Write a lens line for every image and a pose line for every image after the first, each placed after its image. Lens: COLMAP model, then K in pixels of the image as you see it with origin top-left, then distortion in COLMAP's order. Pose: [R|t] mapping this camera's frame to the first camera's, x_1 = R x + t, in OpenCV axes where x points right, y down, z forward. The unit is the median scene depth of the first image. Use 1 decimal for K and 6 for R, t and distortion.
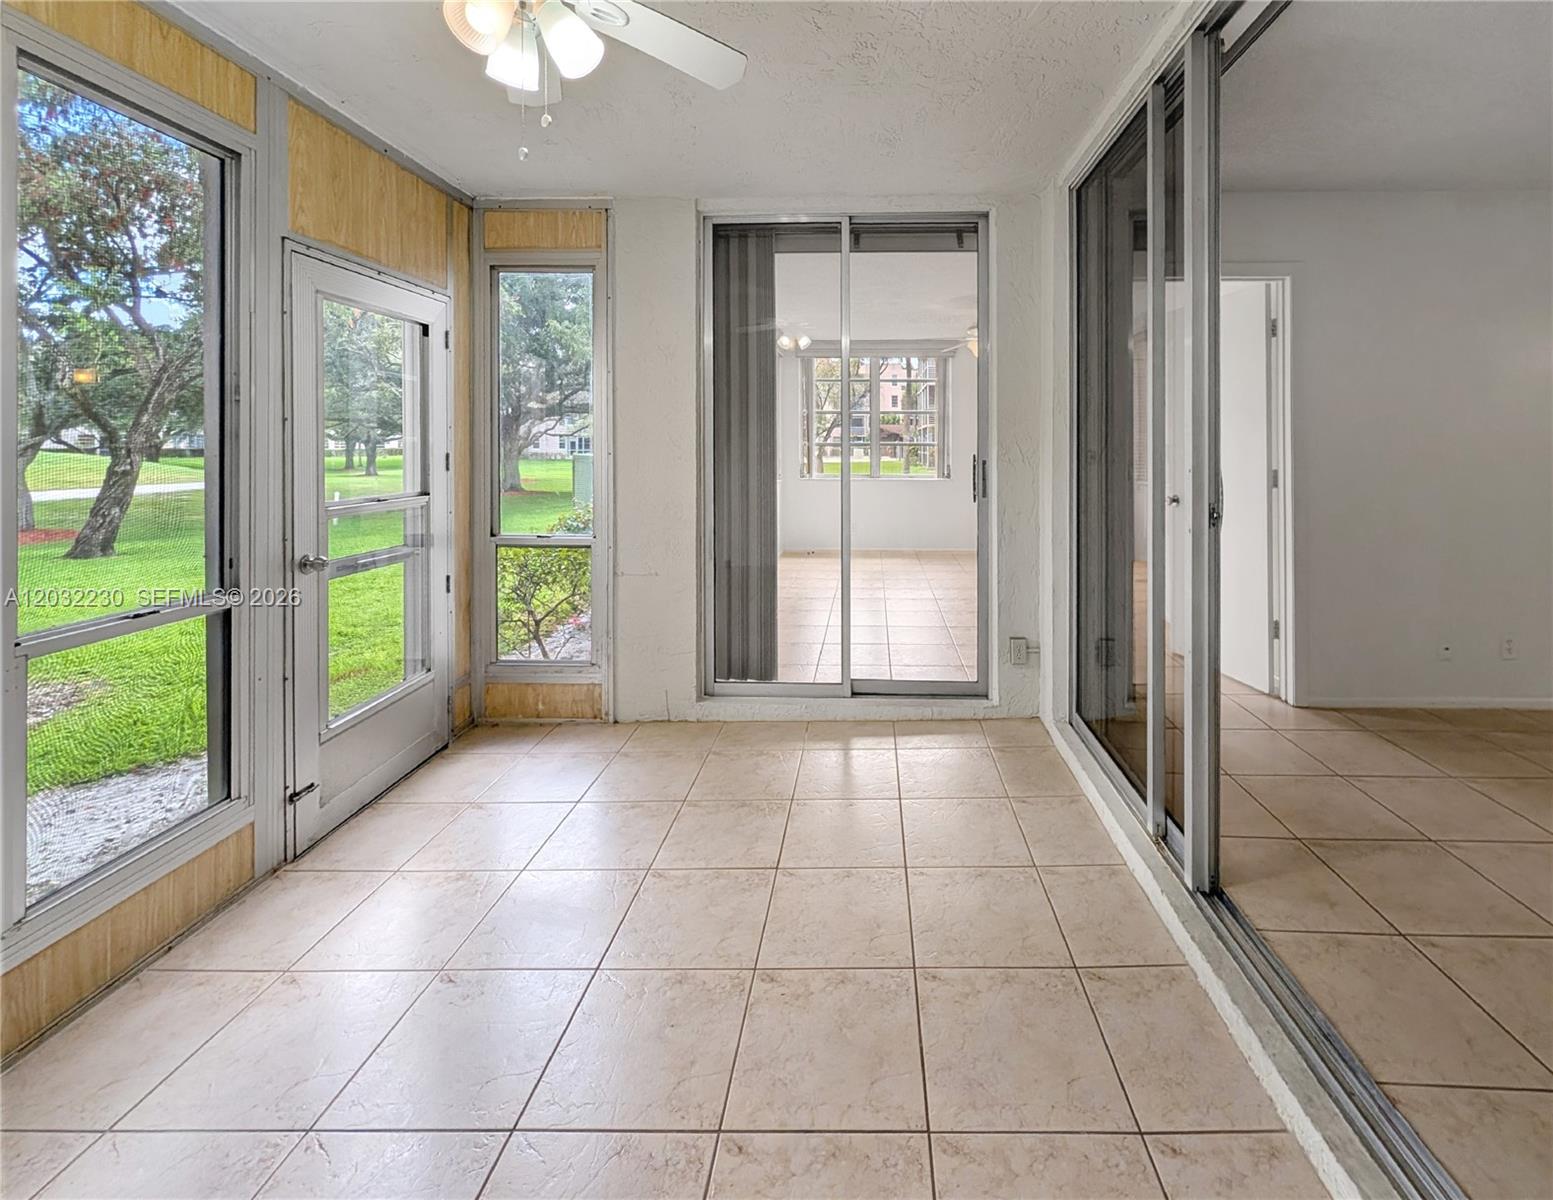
lens RADIAL K [[733.7, 0, 776.4], [0, 733.7, 528.1], [0, 0, 1]] dist [0.000683, 0.000278]
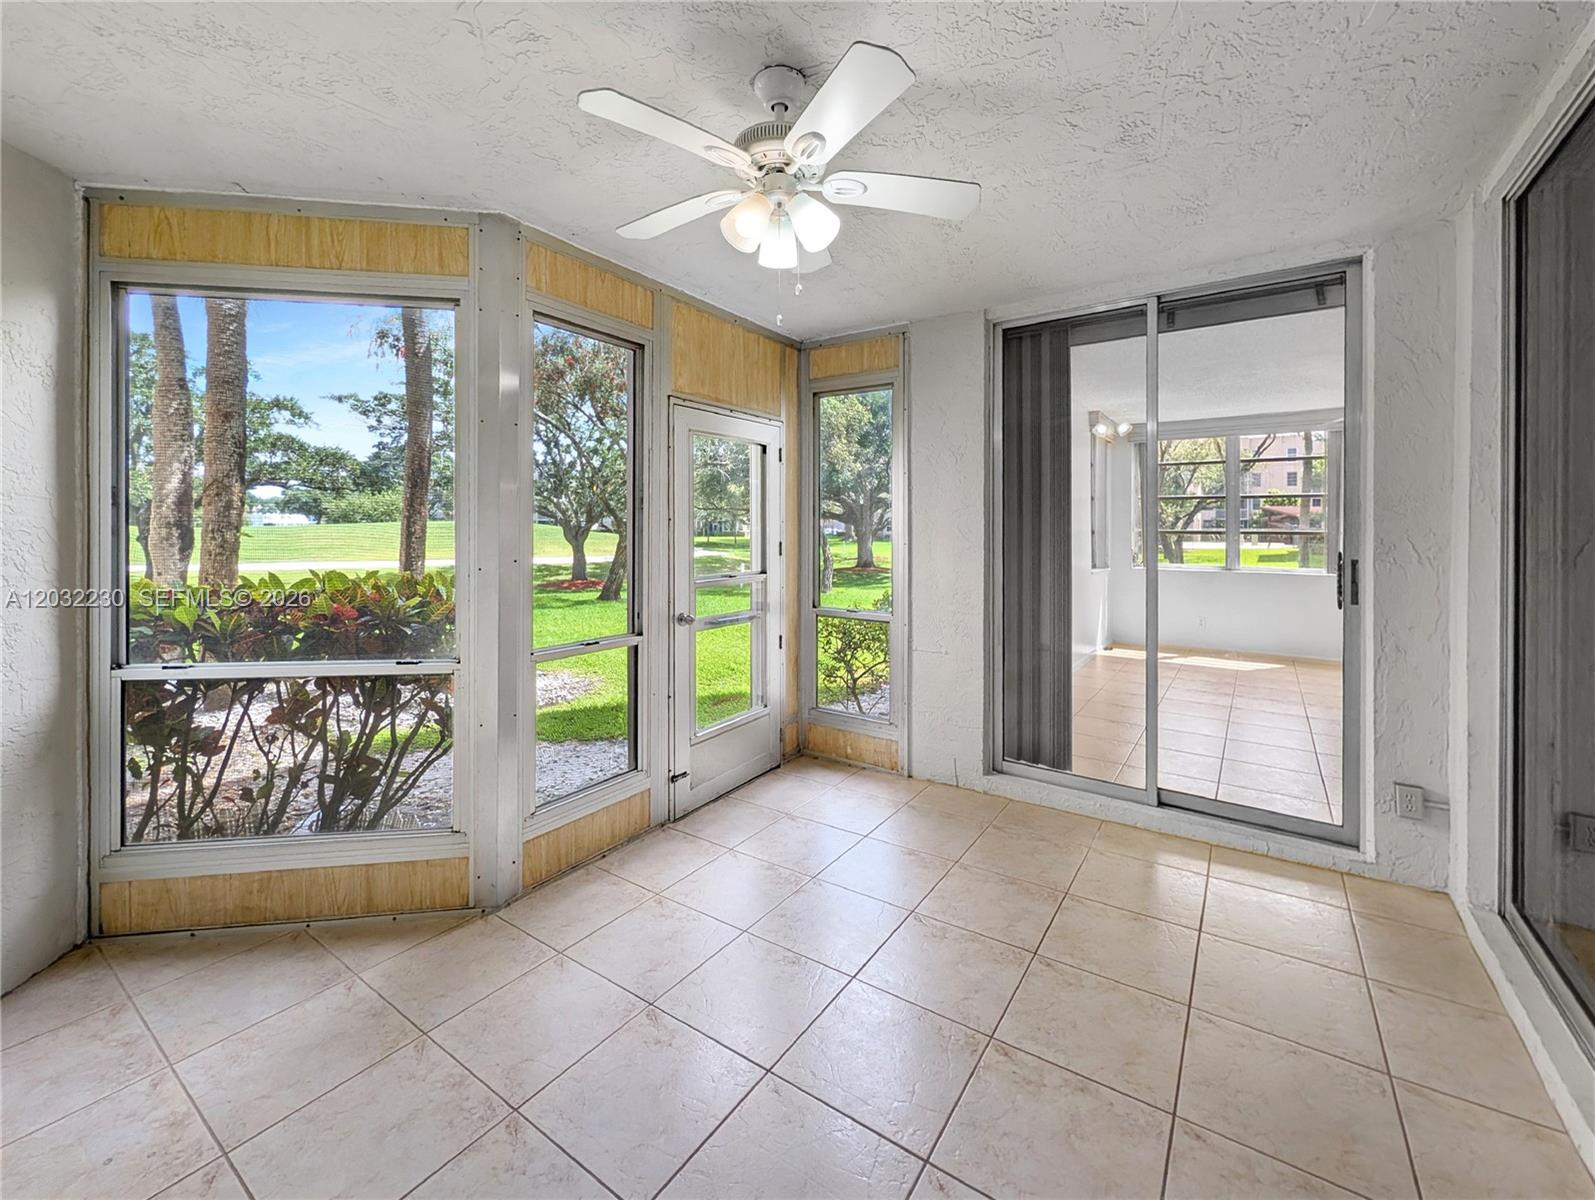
lens RADIAL K [[668.7, 0, 768.1], [0, 668.7, 598.8], [0, 0, 1]] dist [-0.000422, 0.000253]
pose [[0.816783, 0.069605, -0.572731, 0.206513], [-0.061602, 0.997542, 0.033382, -0.038421], [0.573647, 0.008016, 0.819064, 0.023410]]
